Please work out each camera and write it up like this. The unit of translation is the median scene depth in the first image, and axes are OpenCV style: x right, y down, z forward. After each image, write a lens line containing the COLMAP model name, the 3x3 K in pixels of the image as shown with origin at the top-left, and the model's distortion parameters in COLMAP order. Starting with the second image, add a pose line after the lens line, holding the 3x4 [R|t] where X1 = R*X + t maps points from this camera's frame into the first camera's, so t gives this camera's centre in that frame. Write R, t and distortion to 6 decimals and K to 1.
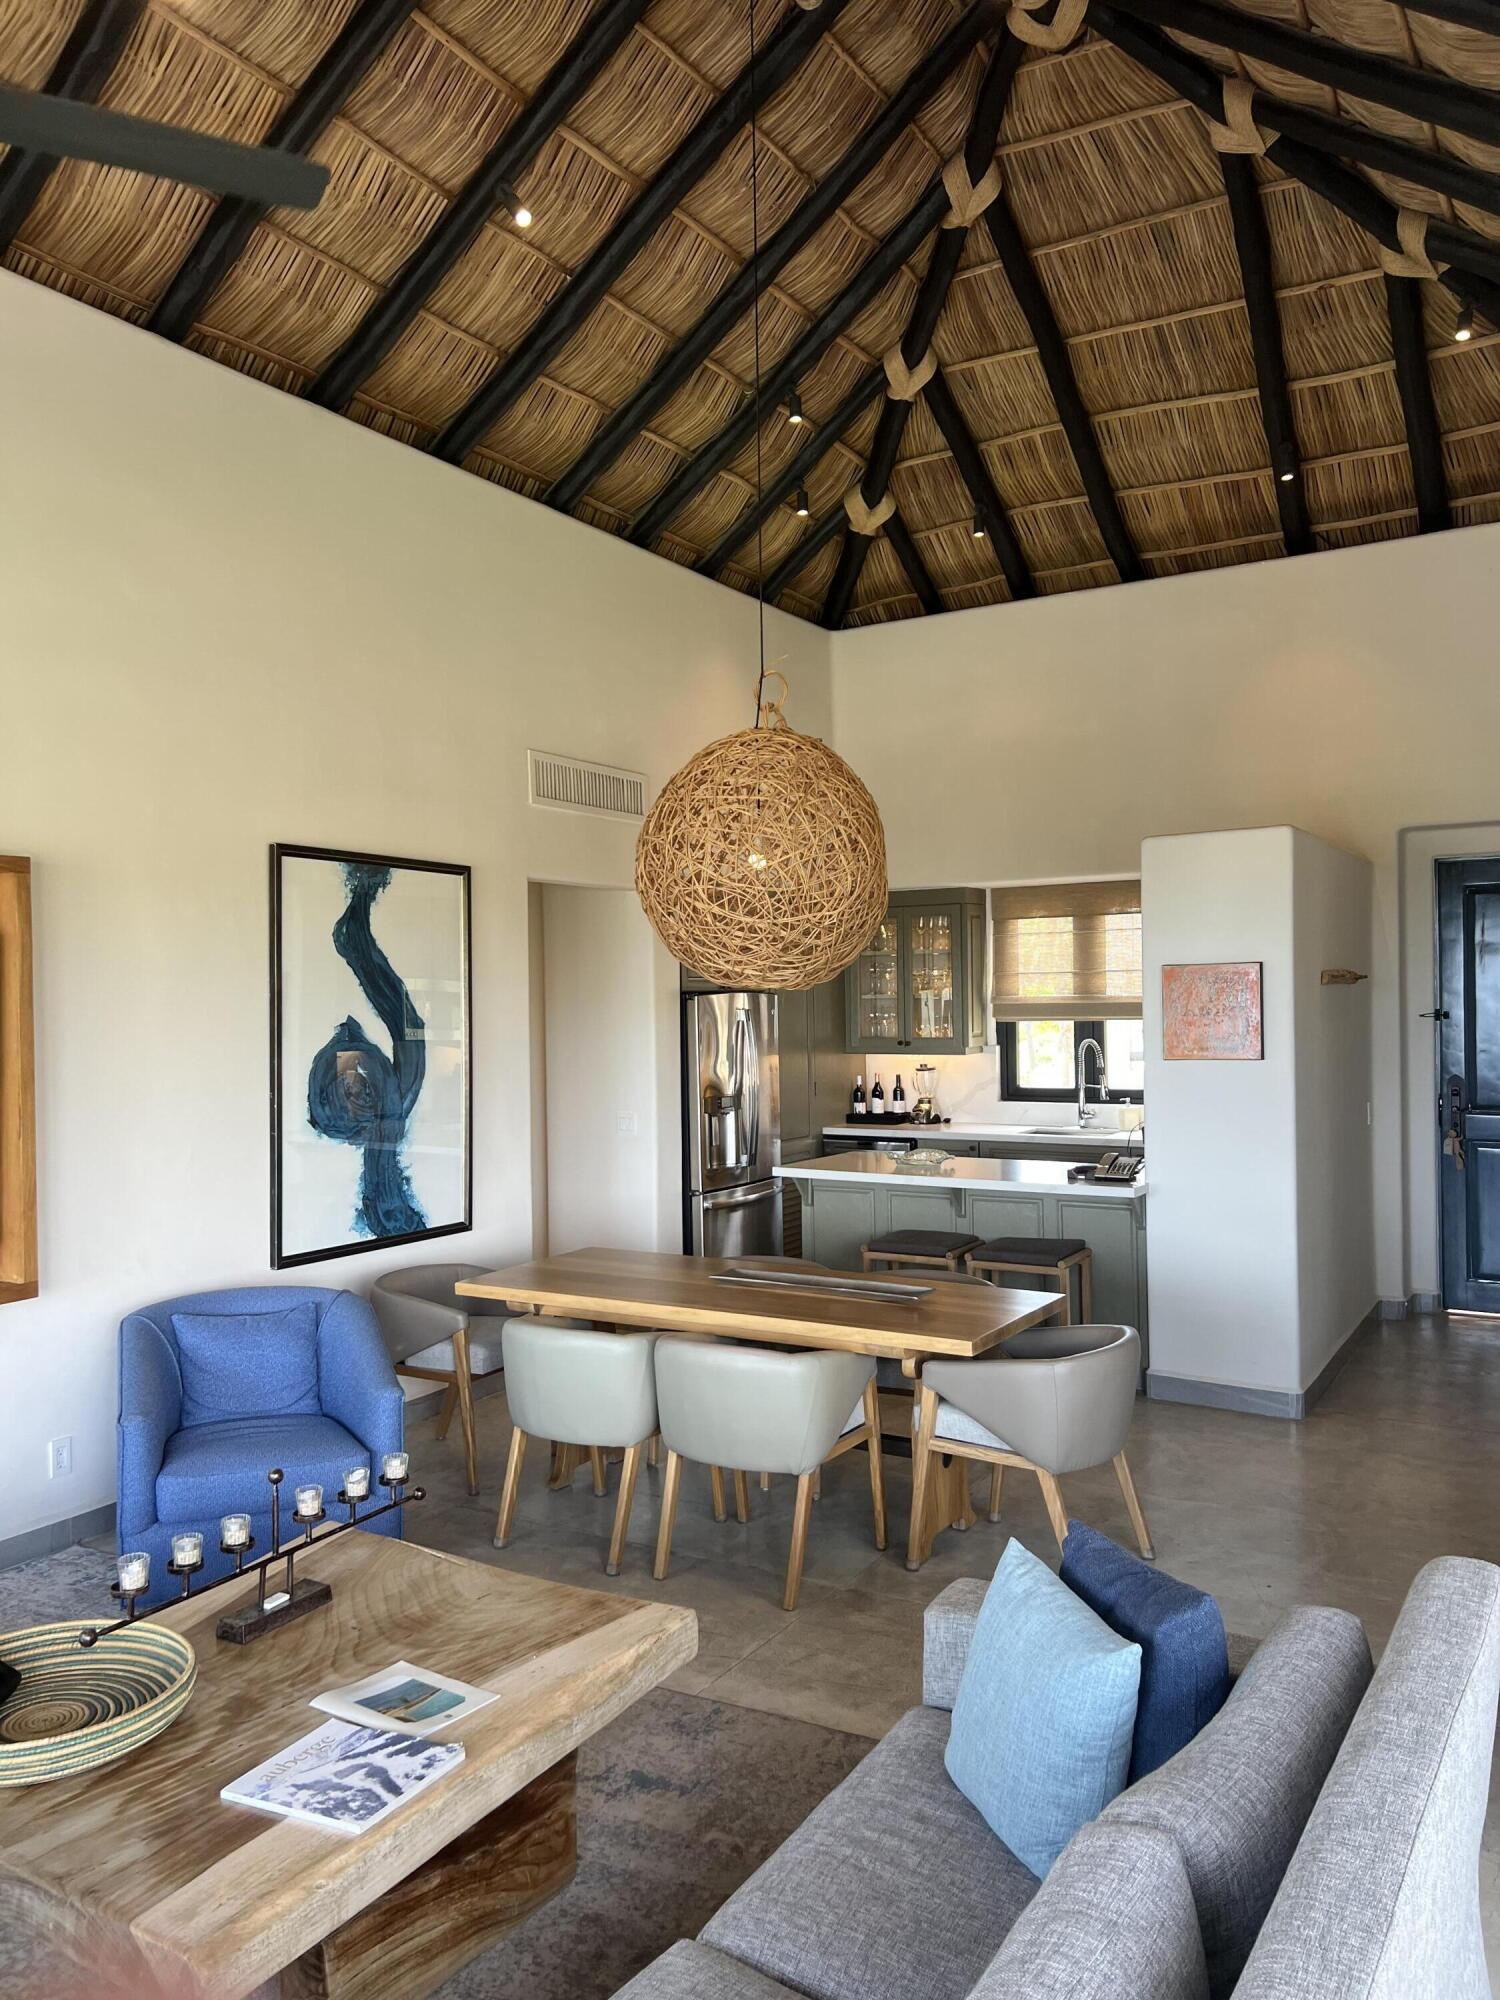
lens RADIAL K [[1556.3, 0, 758.5], [0, 1556.3, 1001.9], [0, 0, 1]] dist [0.059651, -0.012131]
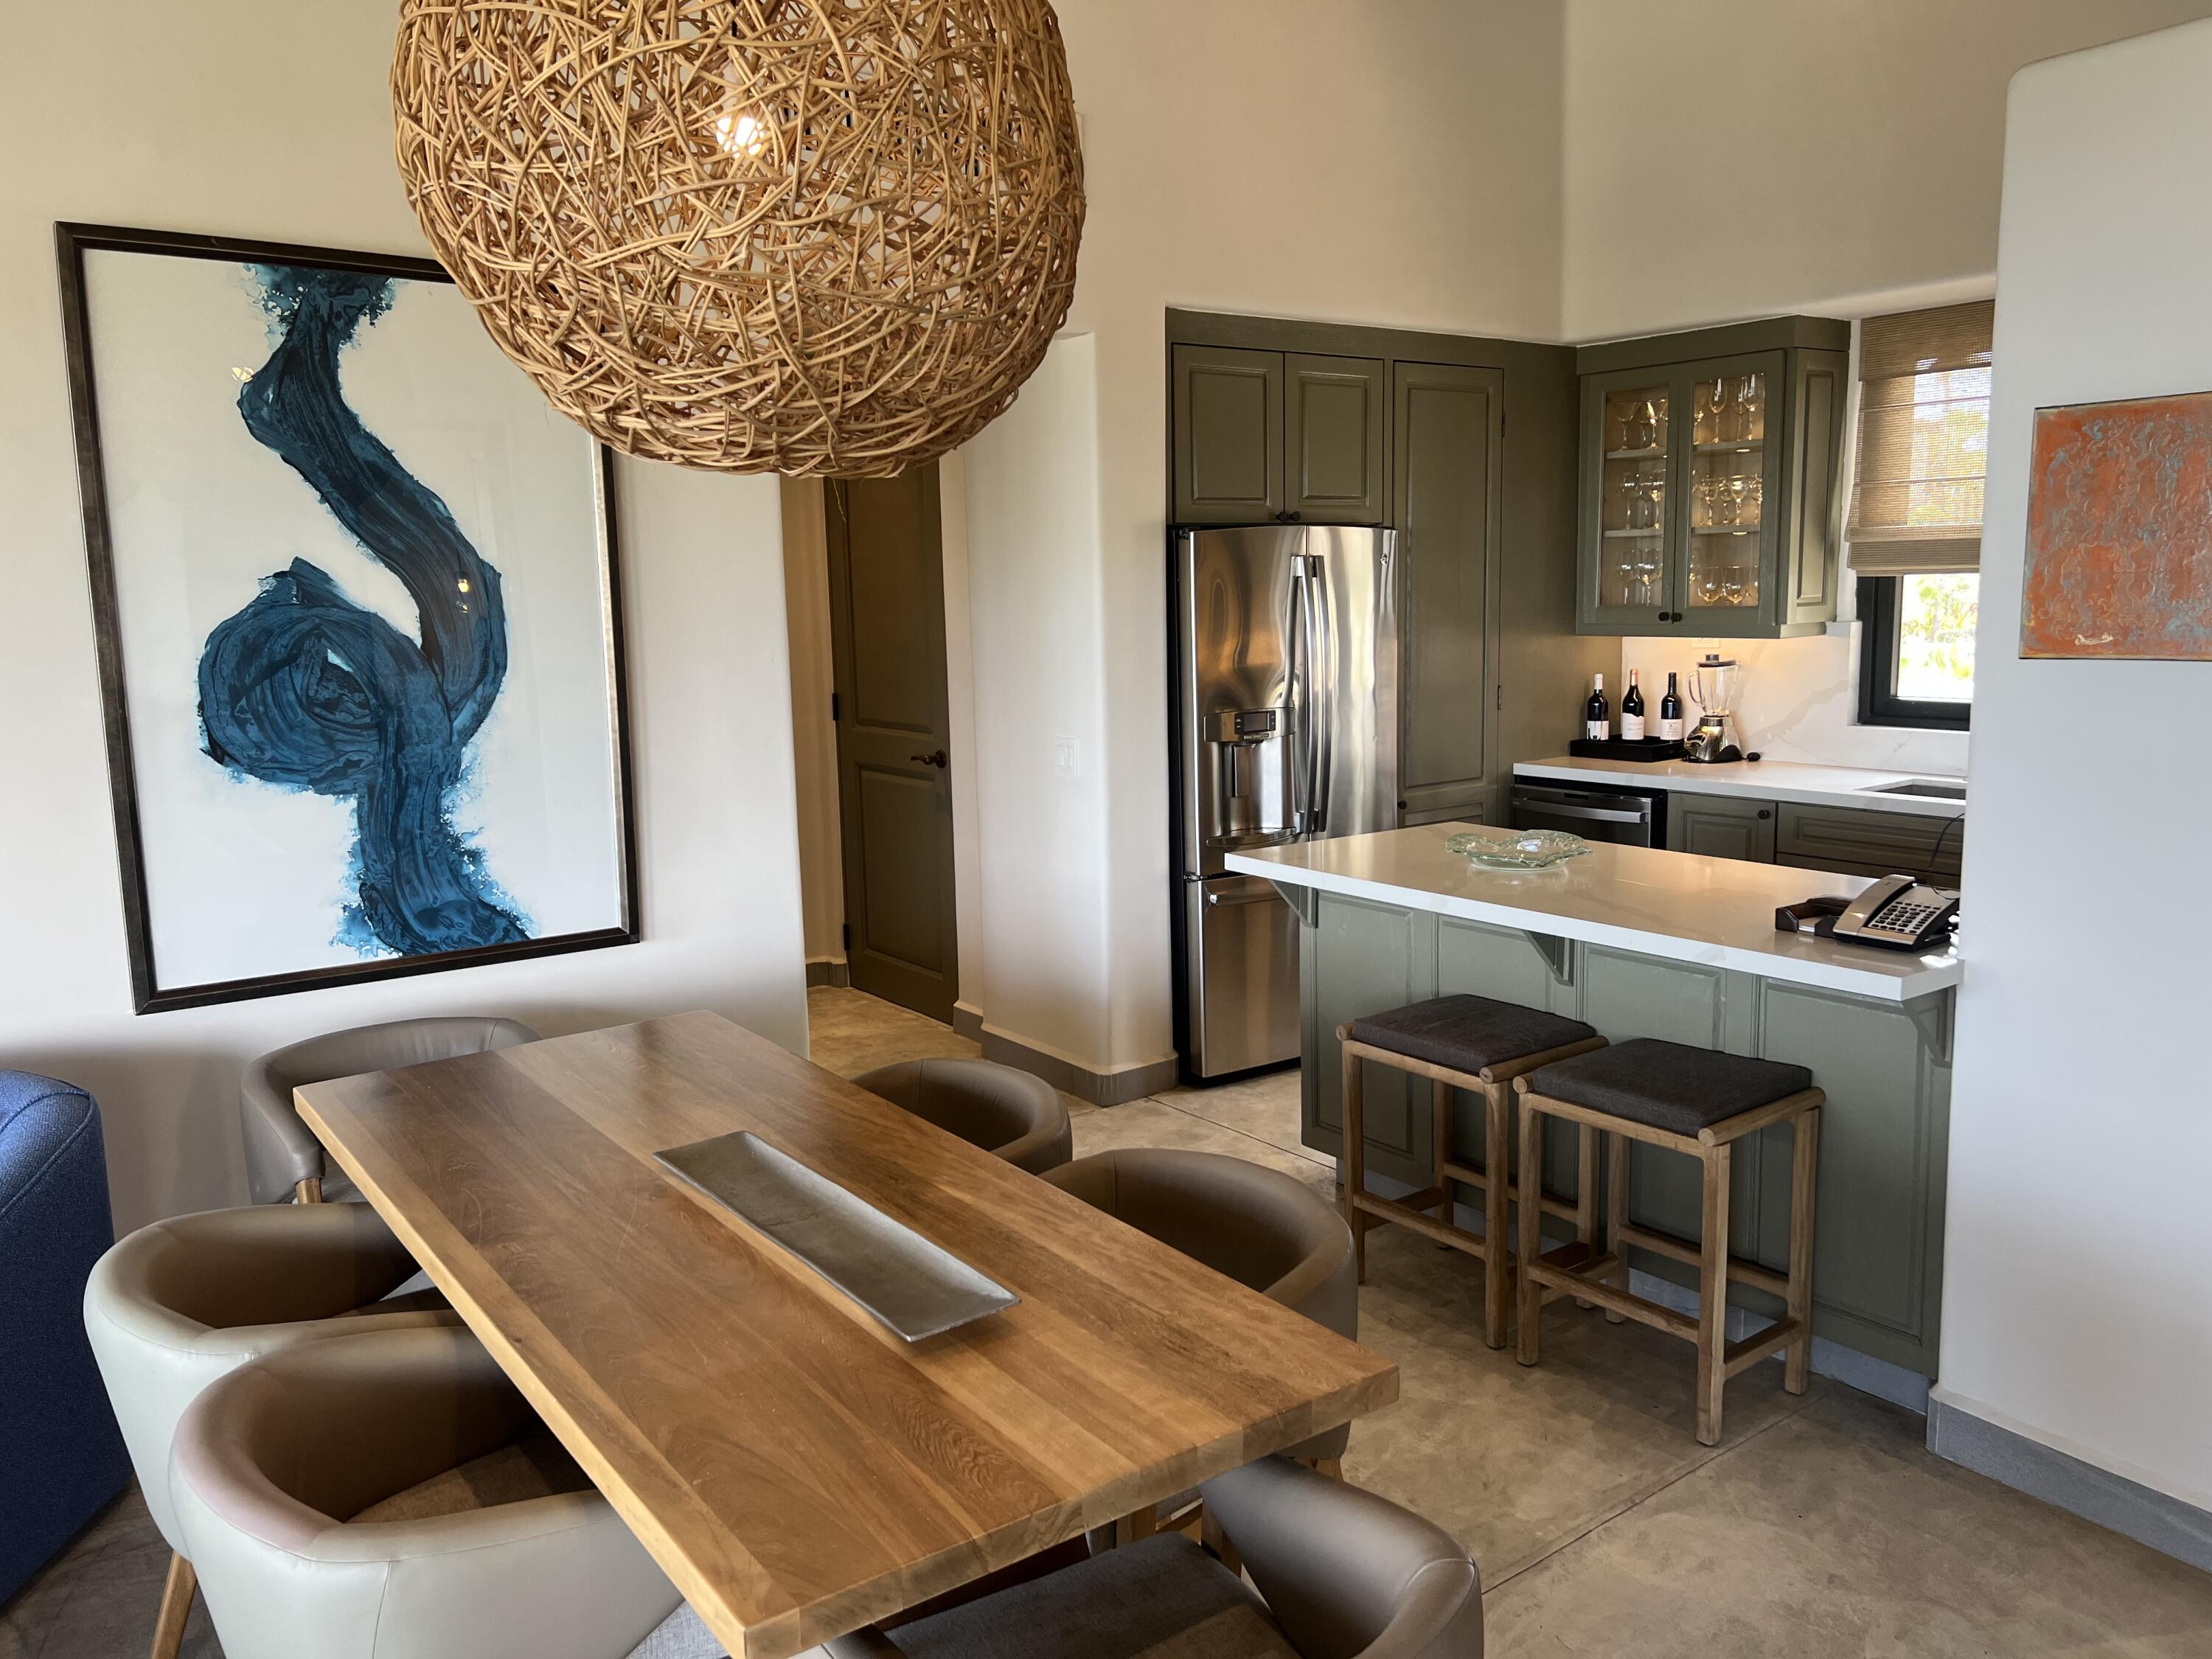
lens RADIAL K [[1721.3, 0, 1098.3], [0, 1721.3, 810.5], [0, 0, 1]] dist [0.059651, -0.012131]
pose [[0.920206, 0.046785, -0.388628, 0.191080], [0.006664, 0.990815, 0.135057, 0.012857], [0.391377, -0.126870, 0.911443, 0.443260]]
